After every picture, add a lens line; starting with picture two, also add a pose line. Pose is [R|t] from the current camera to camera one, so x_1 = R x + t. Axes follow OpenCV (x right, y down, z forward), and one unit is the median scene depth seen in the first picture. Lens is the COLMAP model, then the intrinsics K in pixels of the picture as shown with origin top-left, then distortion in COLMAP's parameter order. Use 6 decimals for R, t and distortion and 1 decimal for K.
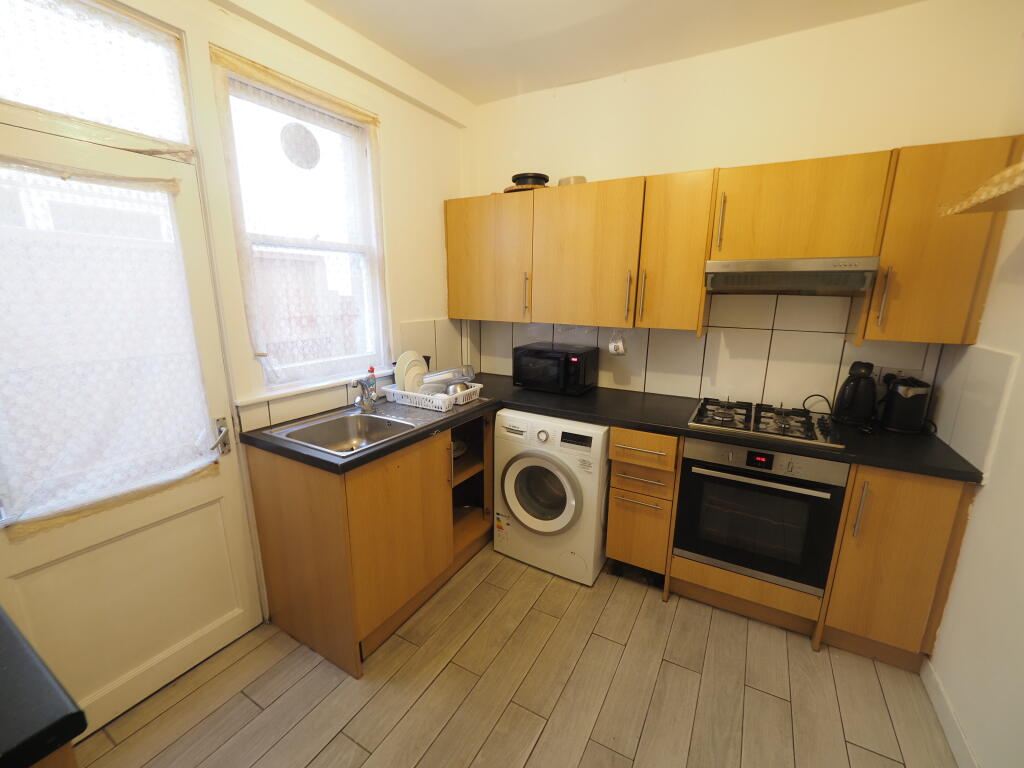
lens RADIAL K [[429.2, 0, 511.8], [0, 429.2, 385.4], [0, 0, 1]] dist [-0.000492, 0.000514]
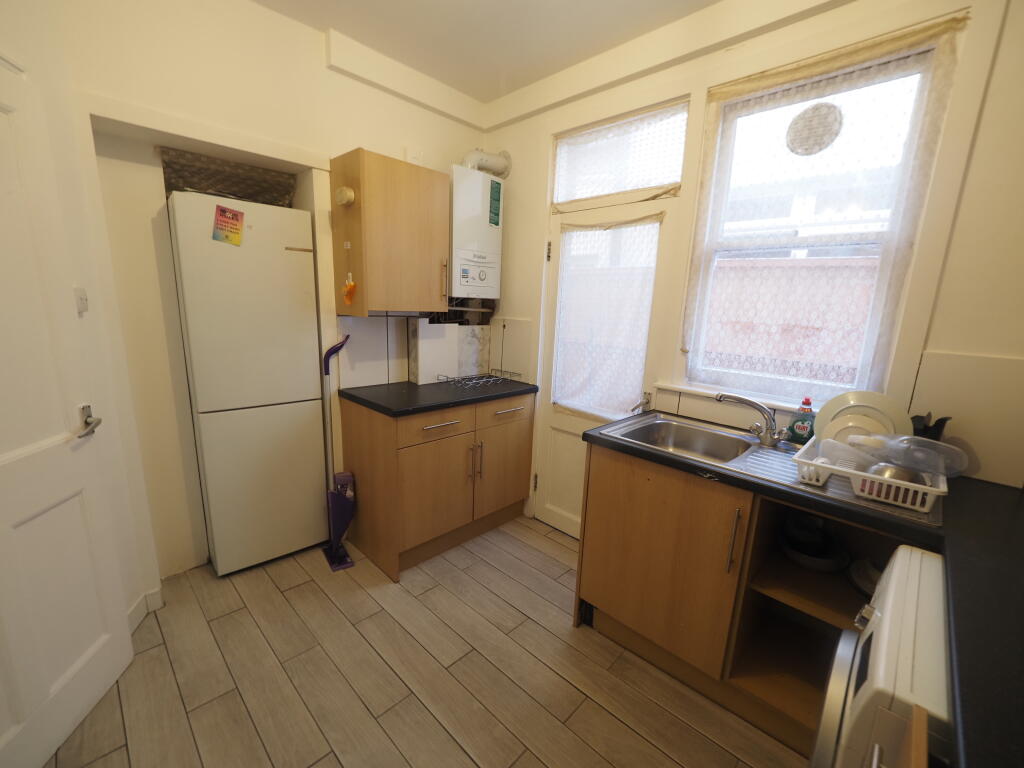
lens RADIAL K [[429.2, 0, 510.1], [0, 429.2, 390.3], [0, 0, 1]] dist [-0.000492, 0.000514]
pose [[-0.232315, 0.180991, -0.955653, 0.644170], [-0.256880, 0.936231, 0.239758, -0.131124], [0.938106, 0.301187, -0.171007, 0.825762]]
